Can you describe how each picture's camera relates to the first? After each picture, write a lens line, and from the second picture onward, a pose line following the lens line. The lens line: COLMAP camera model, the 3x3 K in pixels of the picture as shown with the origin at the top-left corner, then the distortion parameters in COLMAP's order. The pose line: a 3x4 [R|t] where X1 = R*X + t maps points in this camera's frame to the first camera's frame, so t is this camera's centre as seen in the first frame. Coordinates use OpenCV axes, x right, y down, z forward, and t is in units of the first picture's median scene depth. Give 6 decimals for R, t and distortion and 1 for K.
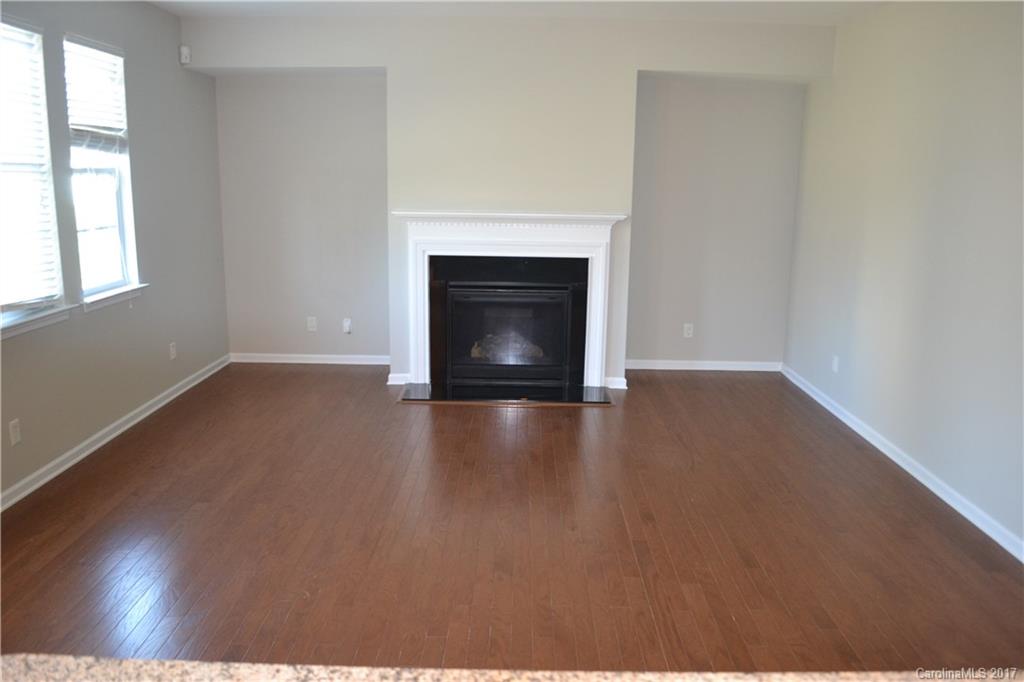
lens RADIAL K [[811.6, 0, 516.6], [0, 811.6, 358.9], [0, 0, 1]] dist [-0.082516, 0.010324]
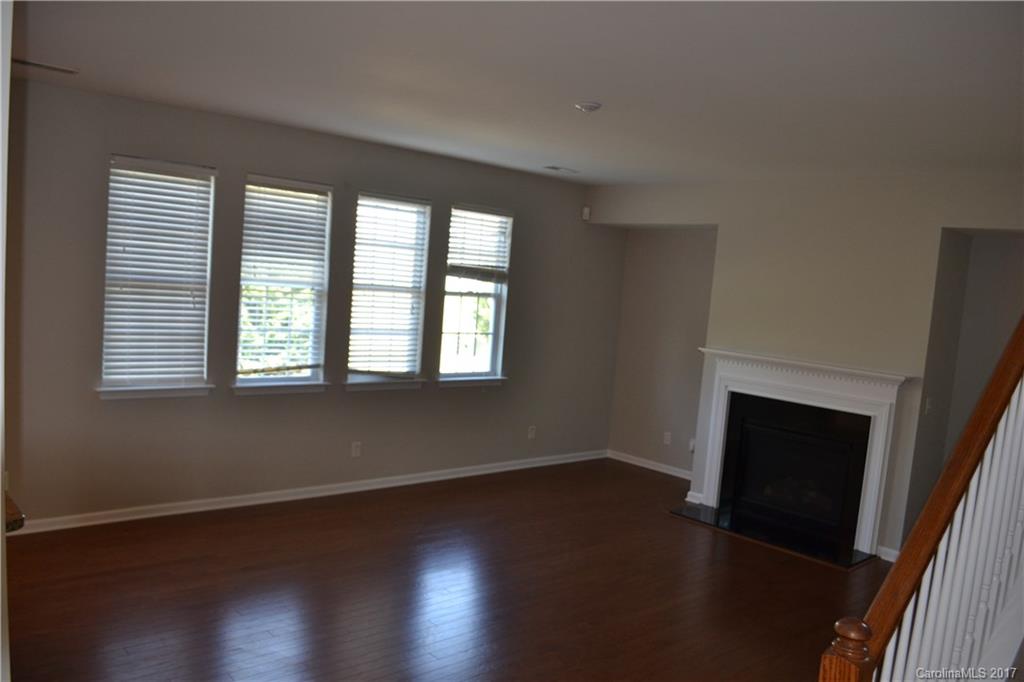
lens RADIAL K [[811.6, 0, 516.6], [0, 811.6, 358.9], [0, 0, 1]] dist [-0.082516, 0.010324]
pose [[0.686424, 0.110551, -0.718749, 0.476733], [-0.226739, 0.971642, -0.067093, -0.031404], [0.690949, 0.209023, 0.692025, 0.035793]]
